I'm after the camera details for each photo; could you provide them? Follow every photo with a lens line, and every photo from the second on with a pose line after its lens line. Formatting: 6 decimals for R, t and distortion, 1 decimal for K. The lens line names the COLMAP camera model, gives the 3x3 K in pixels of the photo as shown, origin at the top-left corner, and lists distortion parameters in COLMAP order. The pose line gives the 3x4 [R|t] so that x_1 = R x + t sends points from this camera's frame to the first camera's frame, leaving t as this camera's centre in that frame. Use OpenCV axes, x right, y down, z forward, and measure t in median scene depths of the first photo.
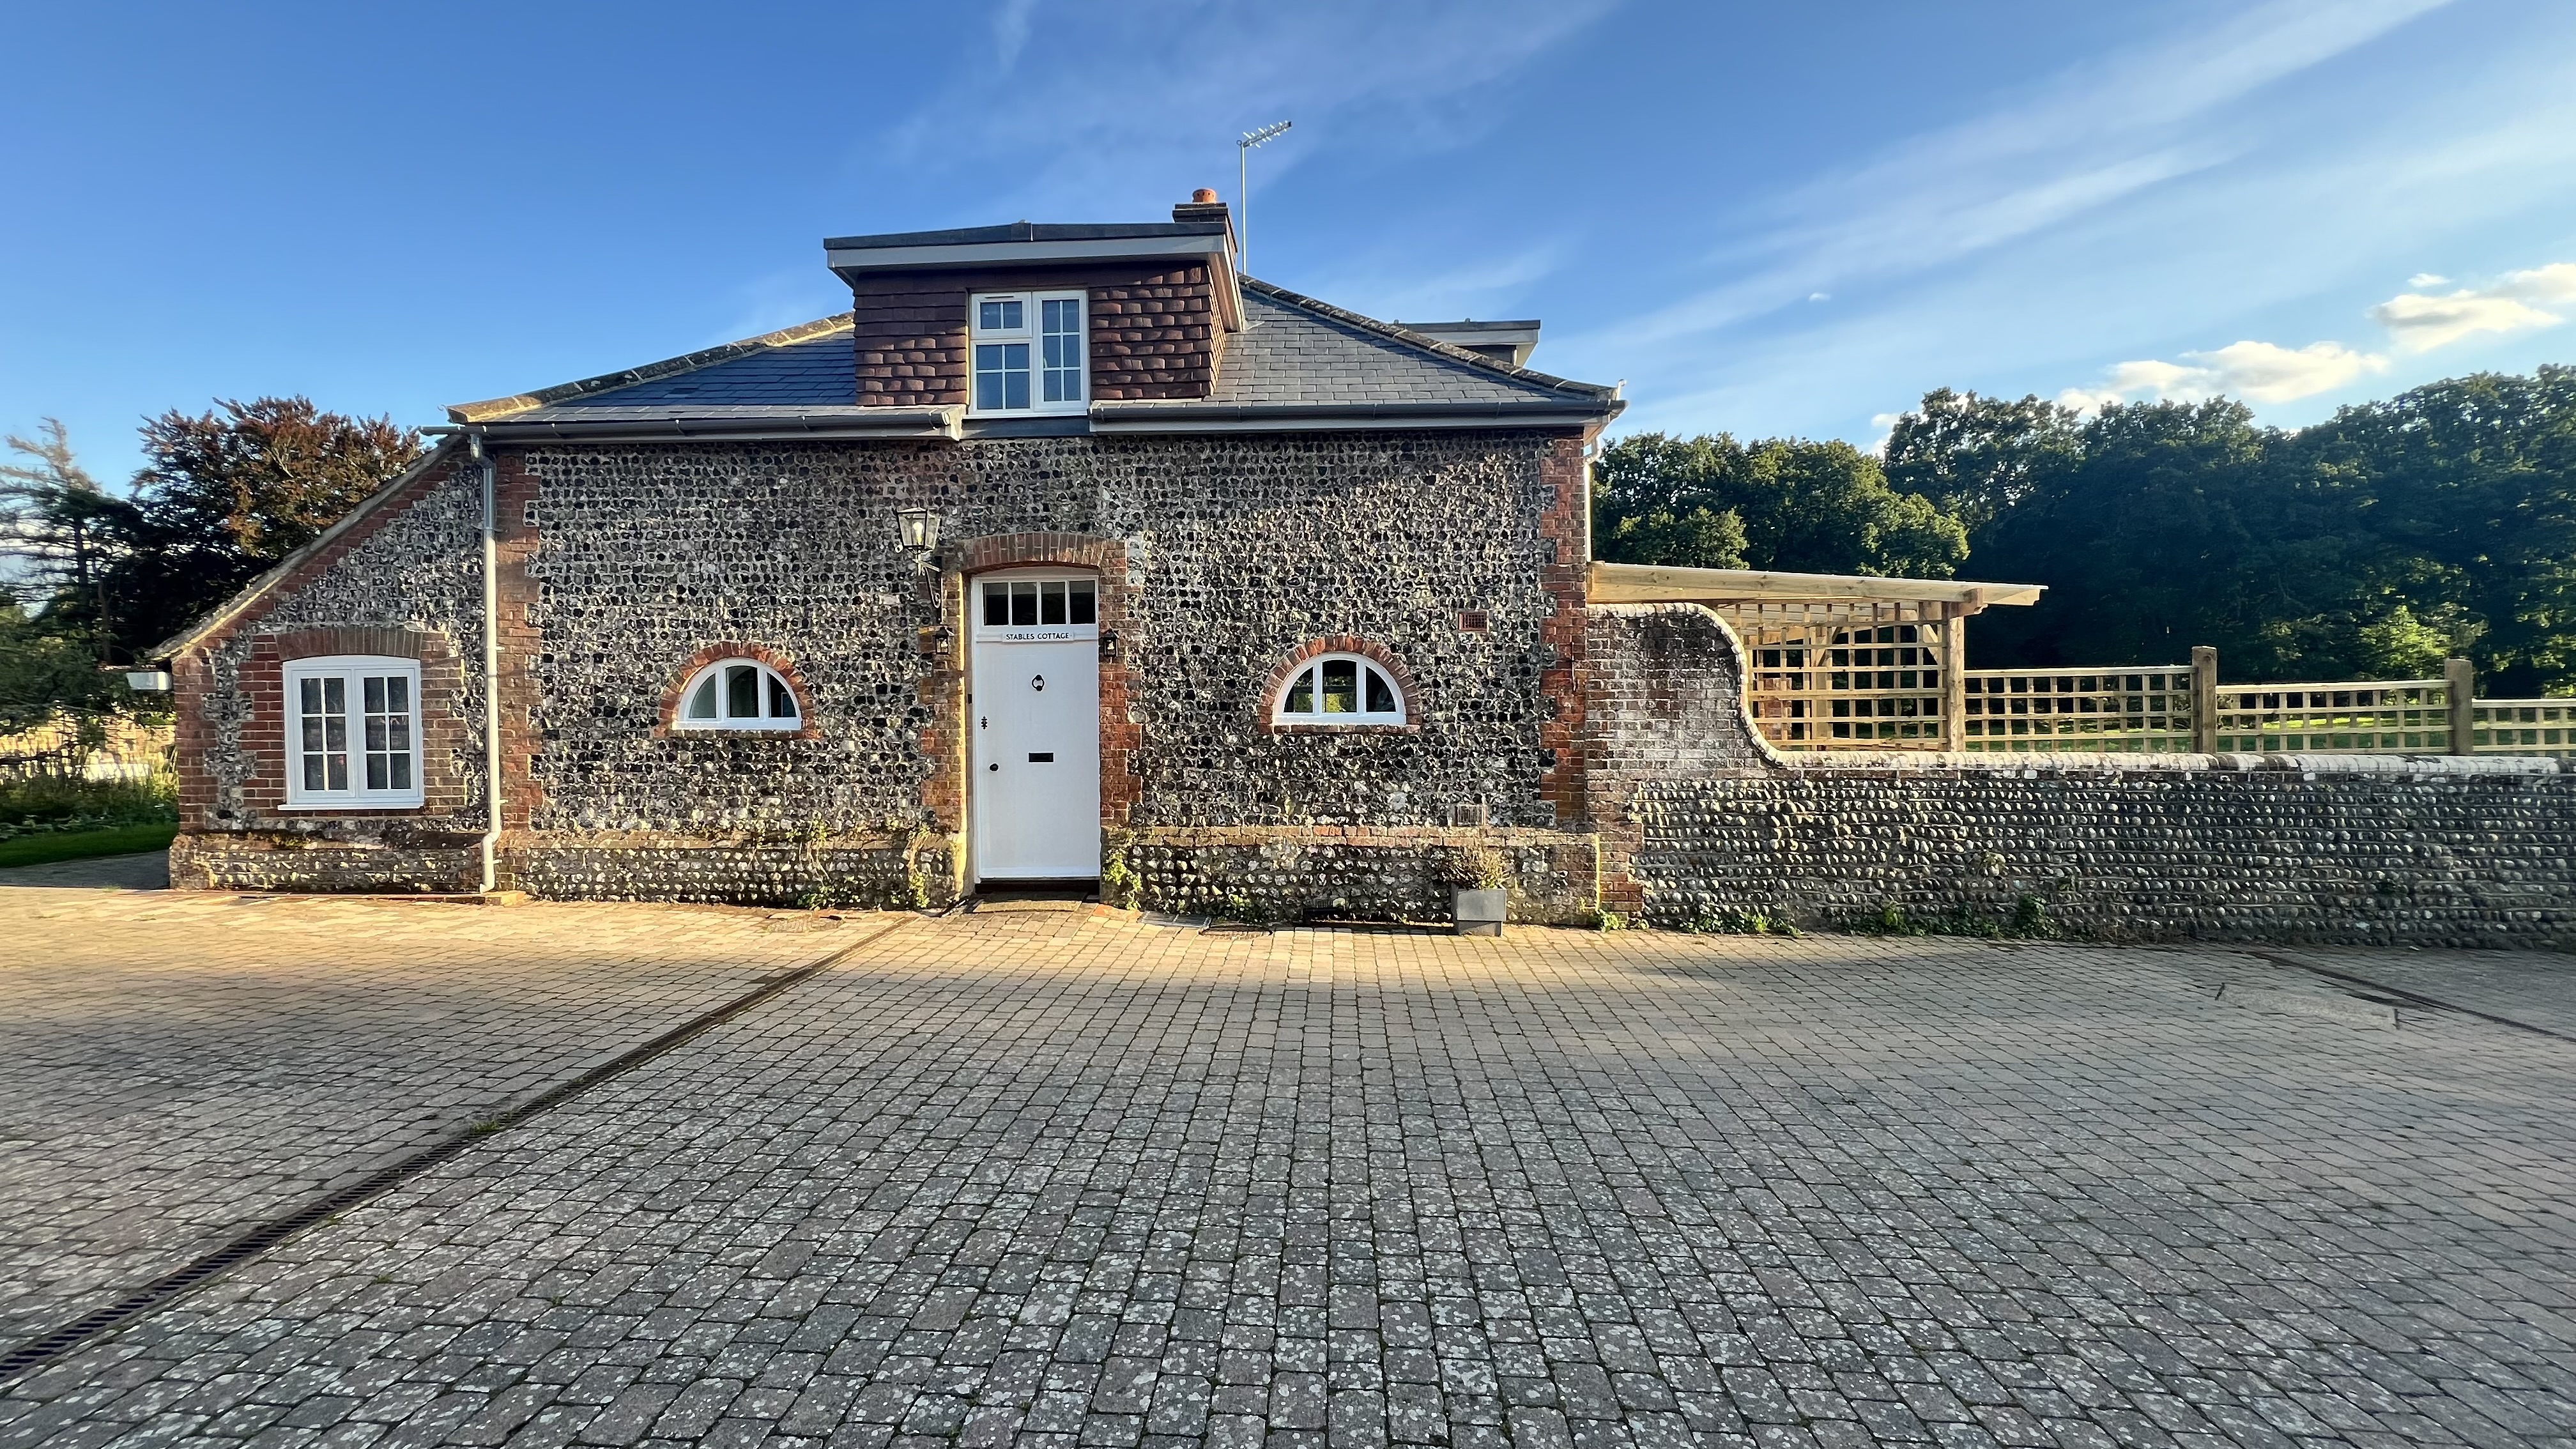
lens RADIAL K [[1029.7, 0, 1287.2], [0, 1029.7, 711.2], [0, 0, 1]] dist [-0.000766, 0.001147]
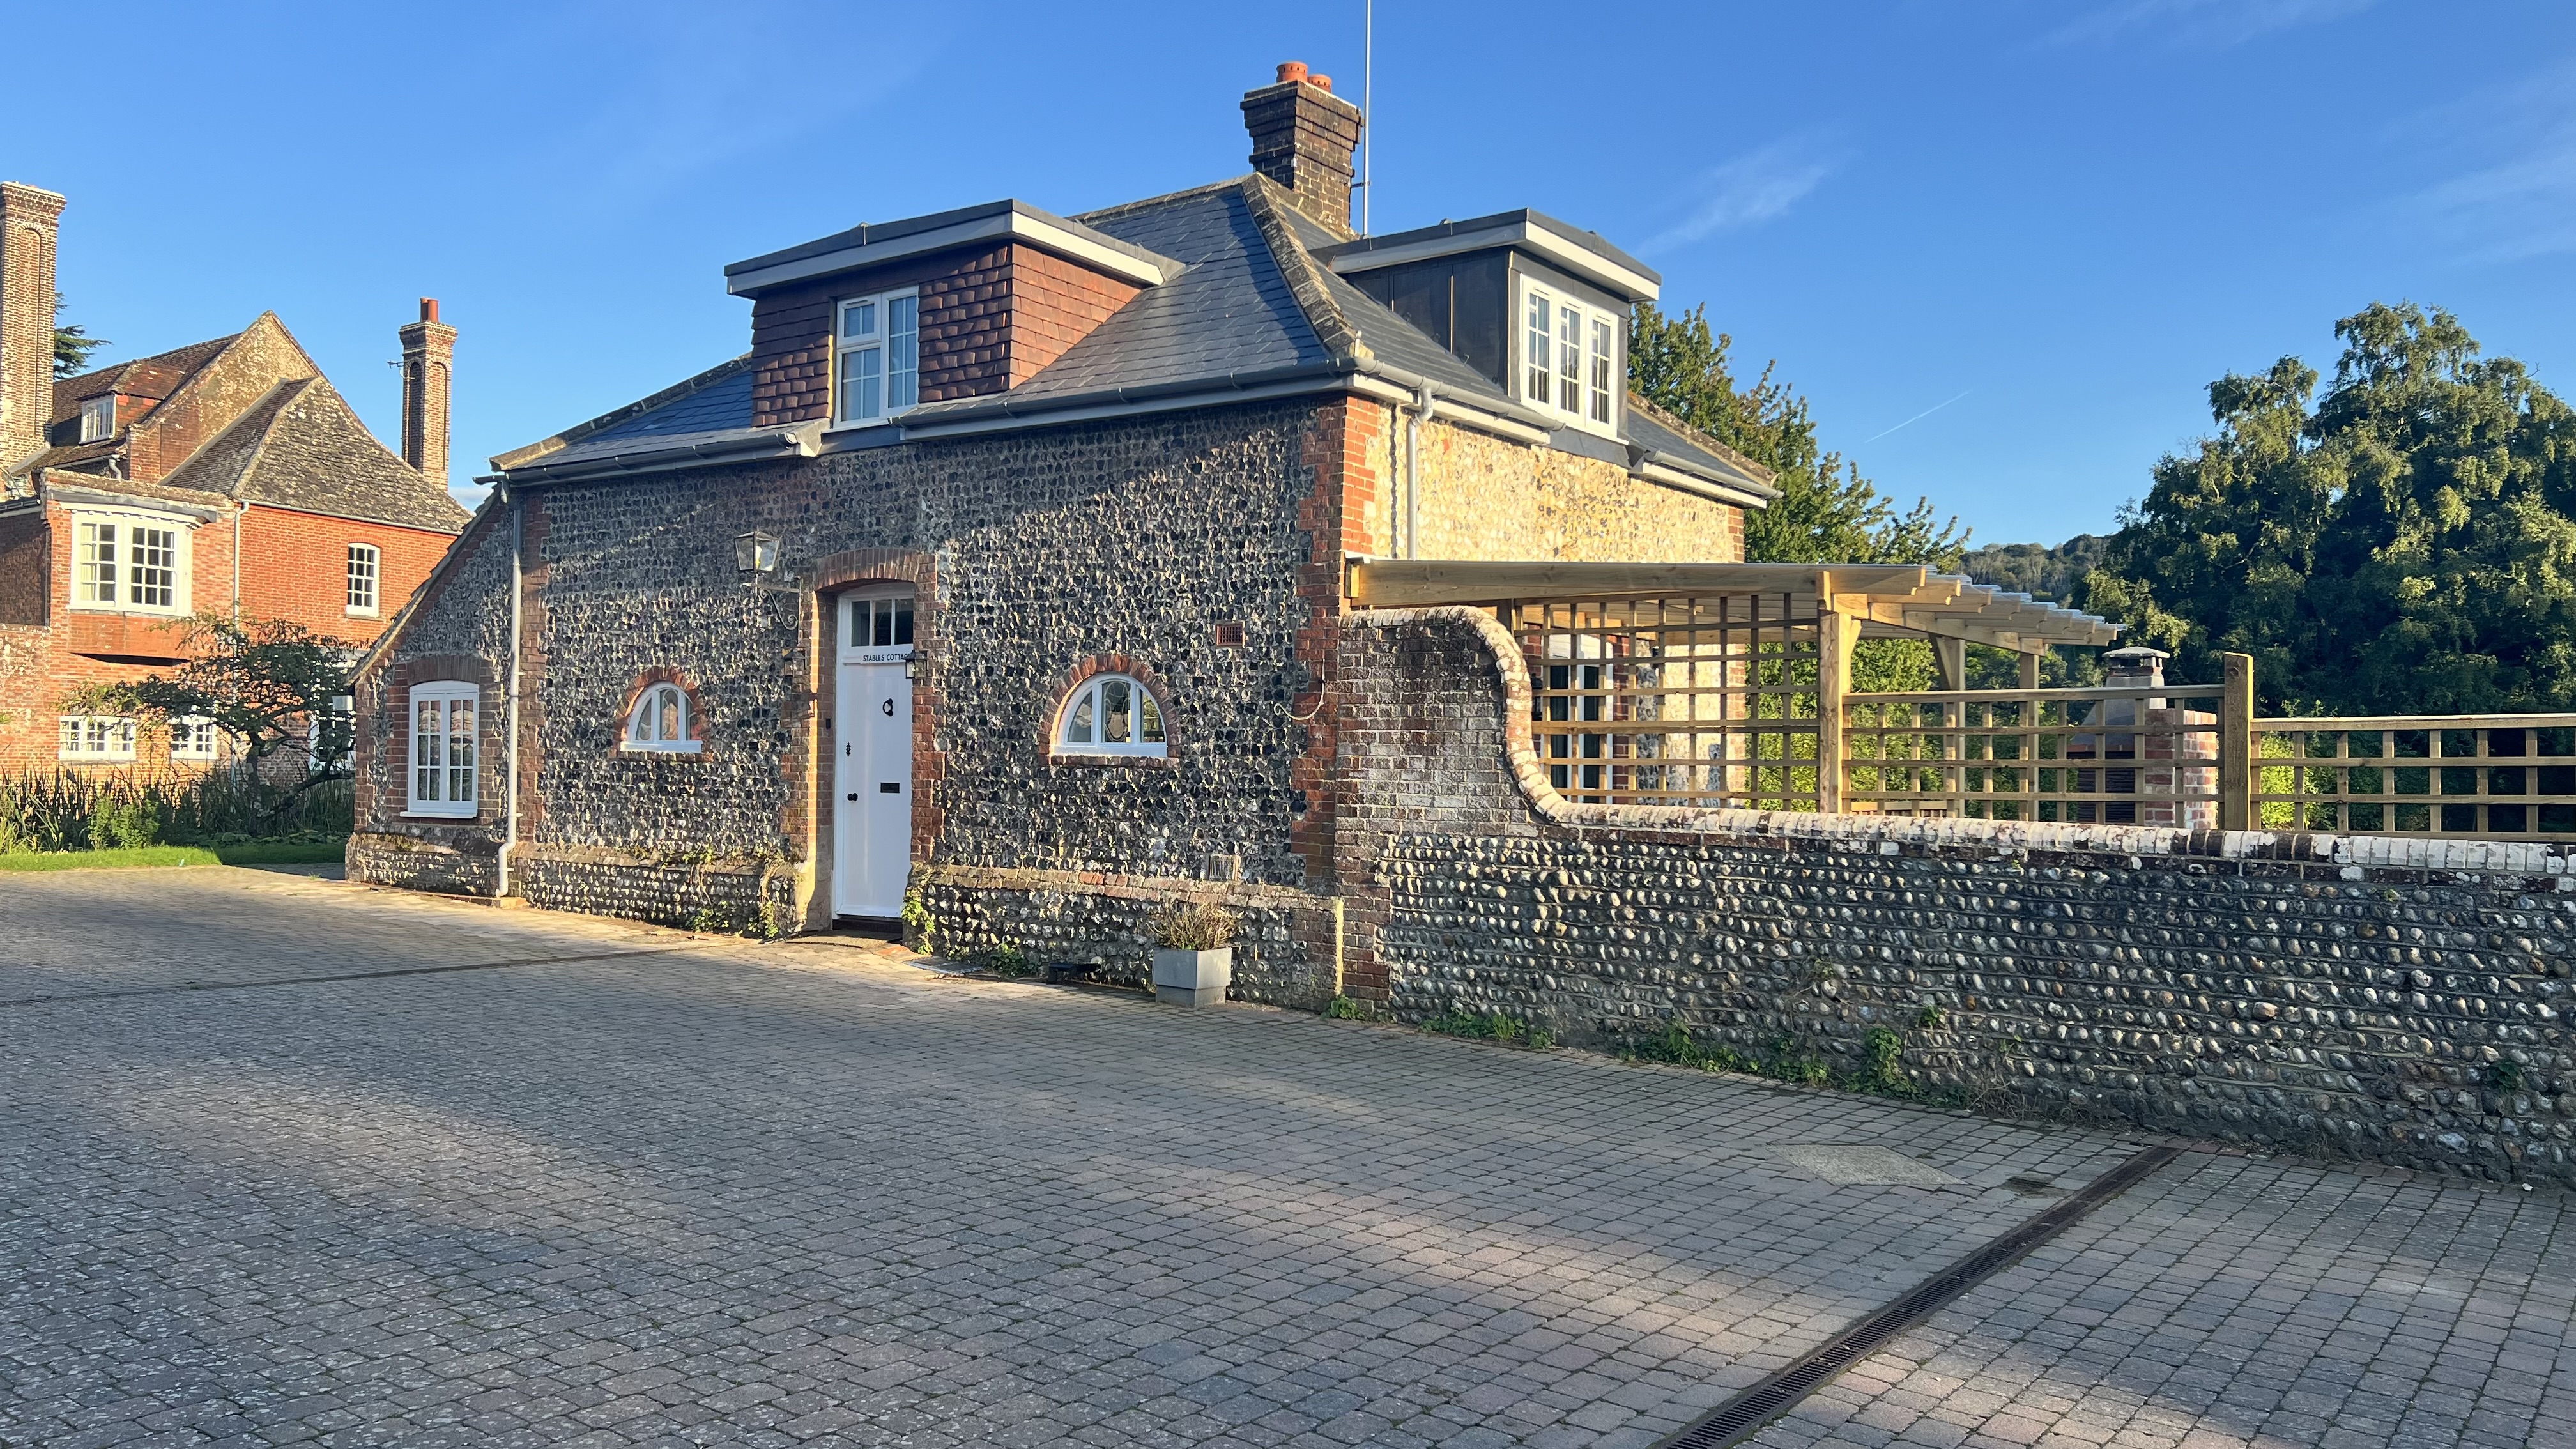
lens RADIAL K [[1926.5, 0, 1291.3], [0, 1926.5, 708.2], [0, 0, 1]] dist [0.071311, -0.036322]
pose [[0.830973, 0.003589, -0.556300, 1.080495], [-0.021967, 0.999411, -0.026366, 0.011997], [0.555878, 0.034130, 0.830563, -0.260633]]
